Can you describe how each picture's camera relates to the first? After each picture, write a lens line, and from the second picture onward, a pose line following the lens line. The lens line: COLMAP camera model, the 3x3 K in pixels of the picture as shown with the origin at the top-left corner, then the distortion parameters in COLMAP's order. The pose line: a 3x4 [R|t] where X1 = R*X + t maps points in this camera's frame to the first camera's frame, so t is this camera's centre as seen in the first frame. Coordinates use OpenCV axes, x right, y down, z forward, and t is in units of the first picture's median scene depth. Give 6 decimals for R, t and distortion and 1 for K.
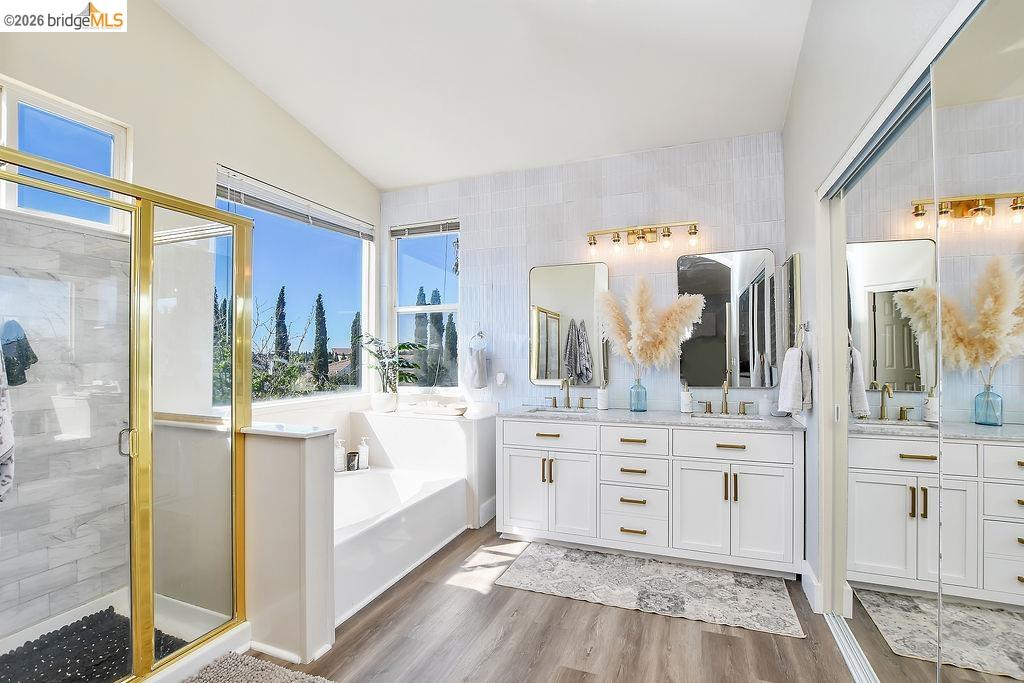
lens RADIAL K [[465.1, 0, 508.3], [0, 465.1, 352.3], [0, 0, 1]] dist [-0.000677, -0.000130]
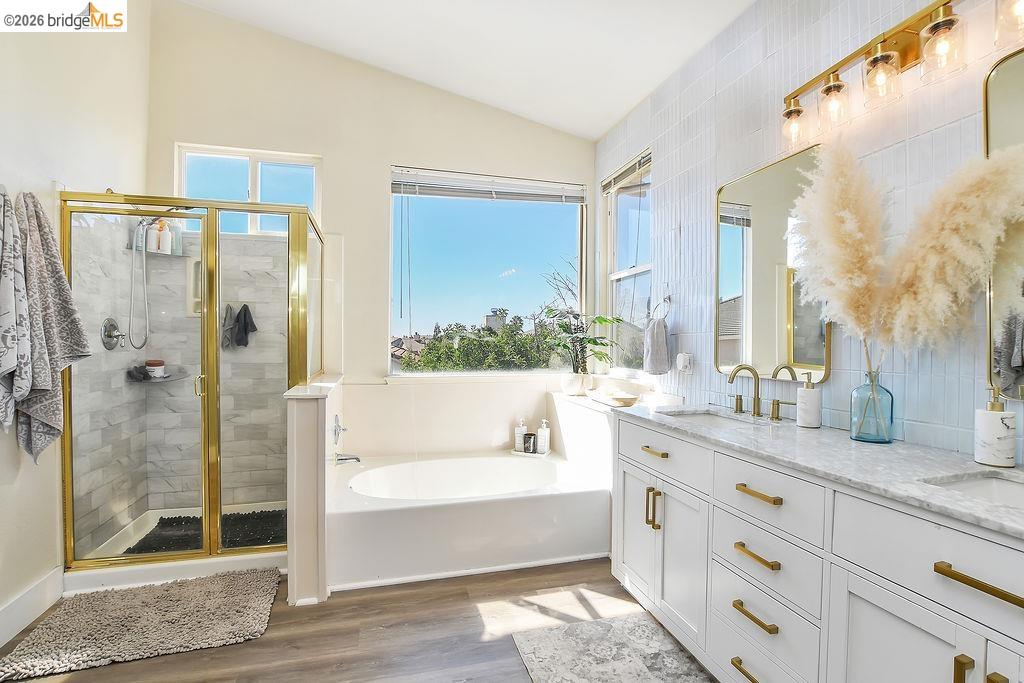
lens RADIAL K [[468.0, 0, 505.0], [0, 468.0, 343.6], [0, 0, 1]] dist [-0.017450, 0.007607]
pose [[0.619611, 0.011345, -0.784827, 0.440491], [-0.003232, 0.999924, 0.011902, 0.027393], [0.784903, -0.004838, 0.619600, 0.448790]]
